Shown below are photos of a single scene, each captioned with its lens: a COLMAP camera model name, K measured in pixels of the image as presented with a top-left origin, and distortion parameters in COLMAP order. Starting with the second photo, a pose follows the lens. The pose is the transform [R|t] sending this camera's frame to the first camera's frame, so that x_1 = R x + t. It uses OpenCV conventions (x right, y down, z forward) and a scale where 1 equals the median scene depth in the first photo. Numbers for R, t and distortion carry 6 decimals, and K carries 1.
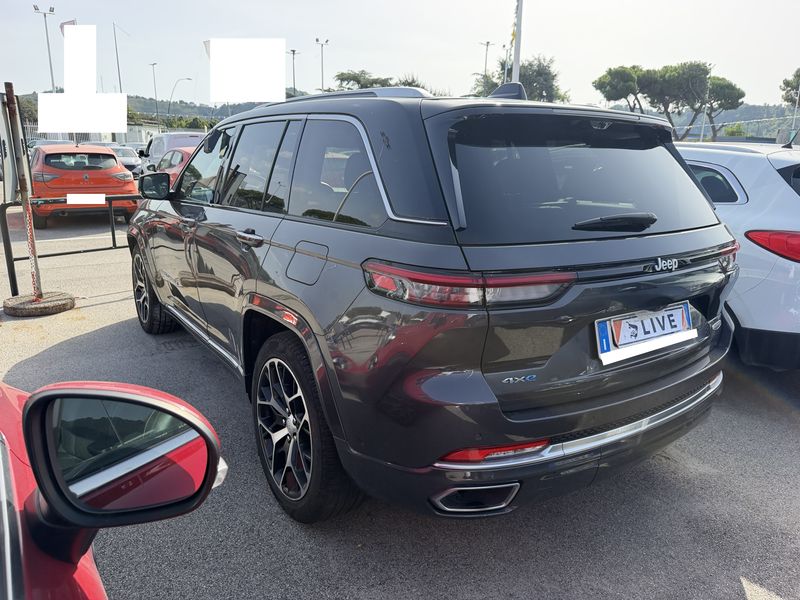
lens RADIAL K [[602.1, 0, 397.2], [0, 602.1, 298.7], [0, 0, 1]] dist [0.027682, -0.021607]
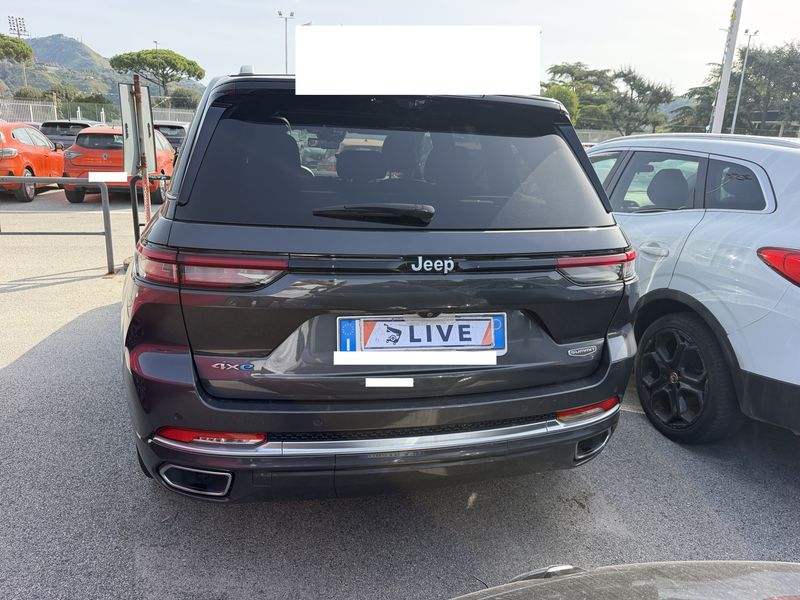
lens RADIAL K [[602.1, 0, 407.0], [0, 602.1, 300.7], [0, 0, 1]] dist [0.027682, -0.021607]
pose [[0.935031, 0.112989, -0.336080, 0.528677], [-0.109620, 0.993549, 0.029047, -0.019758], [0.337194, 0.009681, 0.941385, 0.127804]]
